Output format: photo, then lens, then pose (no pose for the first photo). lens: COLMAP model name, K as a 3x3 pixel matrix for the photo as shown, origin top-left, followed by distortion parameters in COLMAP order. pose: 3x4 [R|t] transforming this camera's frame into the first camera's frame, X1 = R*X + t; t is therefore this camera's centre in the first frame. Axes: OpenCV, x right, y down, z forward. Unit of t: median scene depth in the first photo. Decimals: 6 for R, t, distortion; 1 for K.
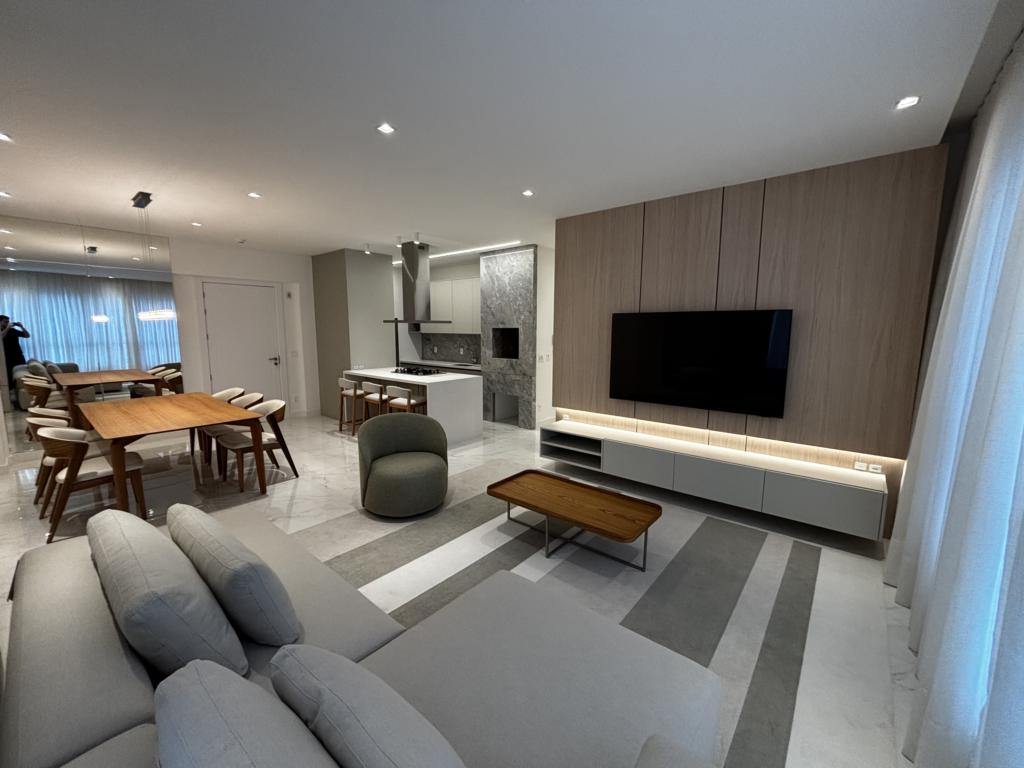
lens RADIAL K [[411.3, 0, 513.2], [0, 411.3, 381.2], [0, 0, 1]] dist [-0.002486, -0.000399]
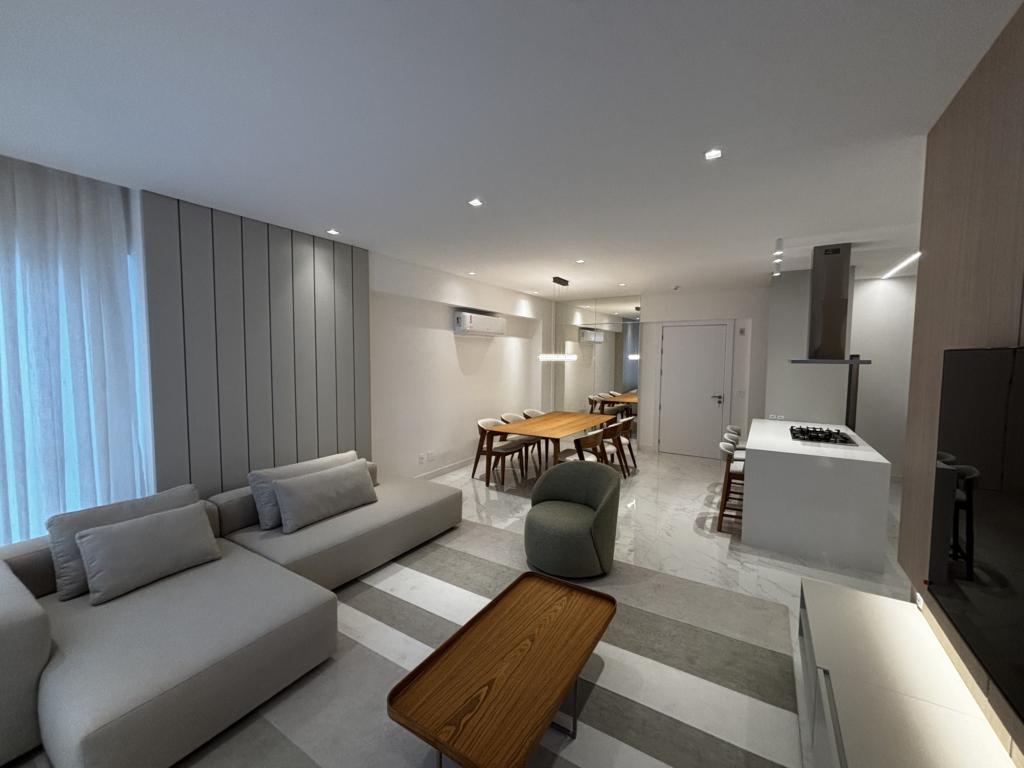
lens RADIAL K [[411.3, 0, 513.2], [0, 411.3, 381.2], [0, 0, 1]] dist [-0.002486, -0.000399]
pose [[0.141806, 0.054347, -0.988402, 0.364476], [-0.131224, 0.990712, 0.035647, -0.069852], [0.981158, 0.124647, 0.147620, 0.408190]]
